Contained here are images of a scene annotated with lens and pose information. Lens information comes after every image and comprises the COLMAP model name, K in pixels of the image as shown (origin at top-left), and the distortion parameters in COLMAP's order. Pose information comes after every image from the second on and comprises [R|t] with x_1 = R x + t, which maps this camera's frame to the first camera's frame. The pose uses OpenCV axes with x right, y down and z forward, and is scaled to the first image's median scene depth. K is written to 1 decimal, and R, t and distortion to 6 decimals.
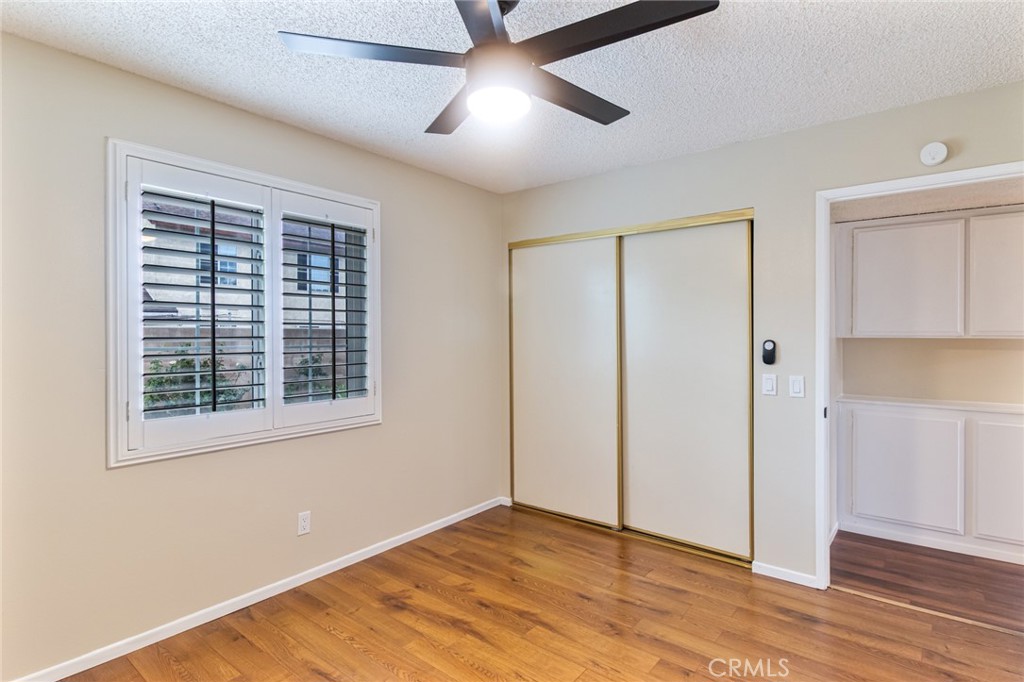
lens RADIAL K [[525.8, 0, 520.4], [0, 525.8, 339.3], [0, 0, 1]] dist [0.009330, -0.008635]
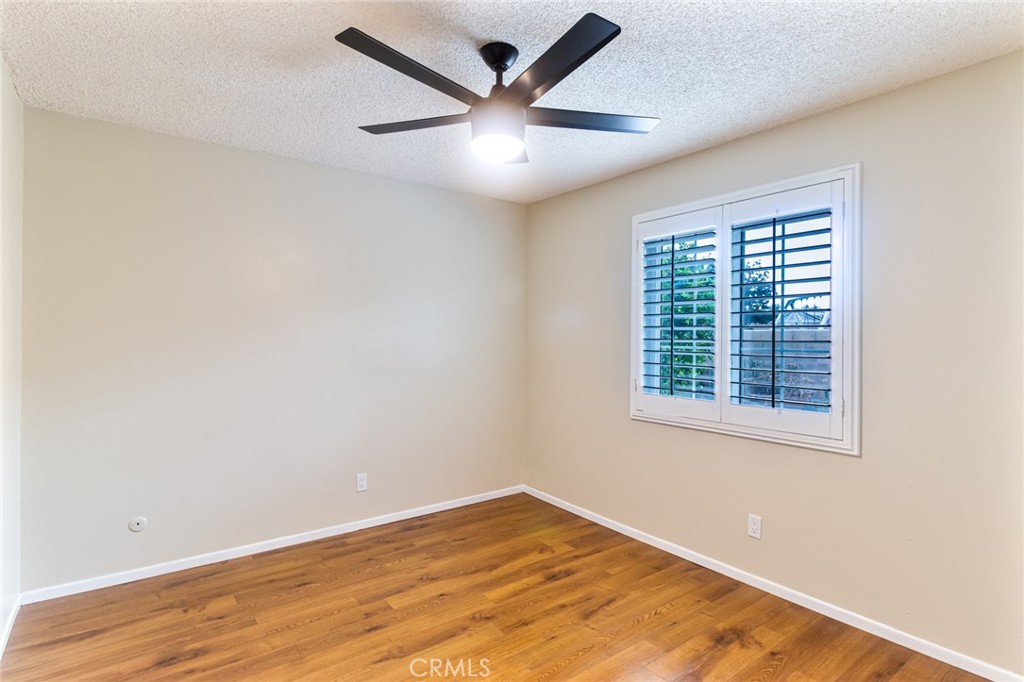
lens RADIAL K [[525.8, 0, 516.5], [0, 525.8, 343.4], [0, 0, 1]] dist [0.009330, -0.008635]
pose [[-0.266239, 0.008453, -0.963870, 0.724953], [-0.021350, 0.999665, 0.014664, -0.002675], [0.963671, 0.024483, -0.265969, 0.891482]]
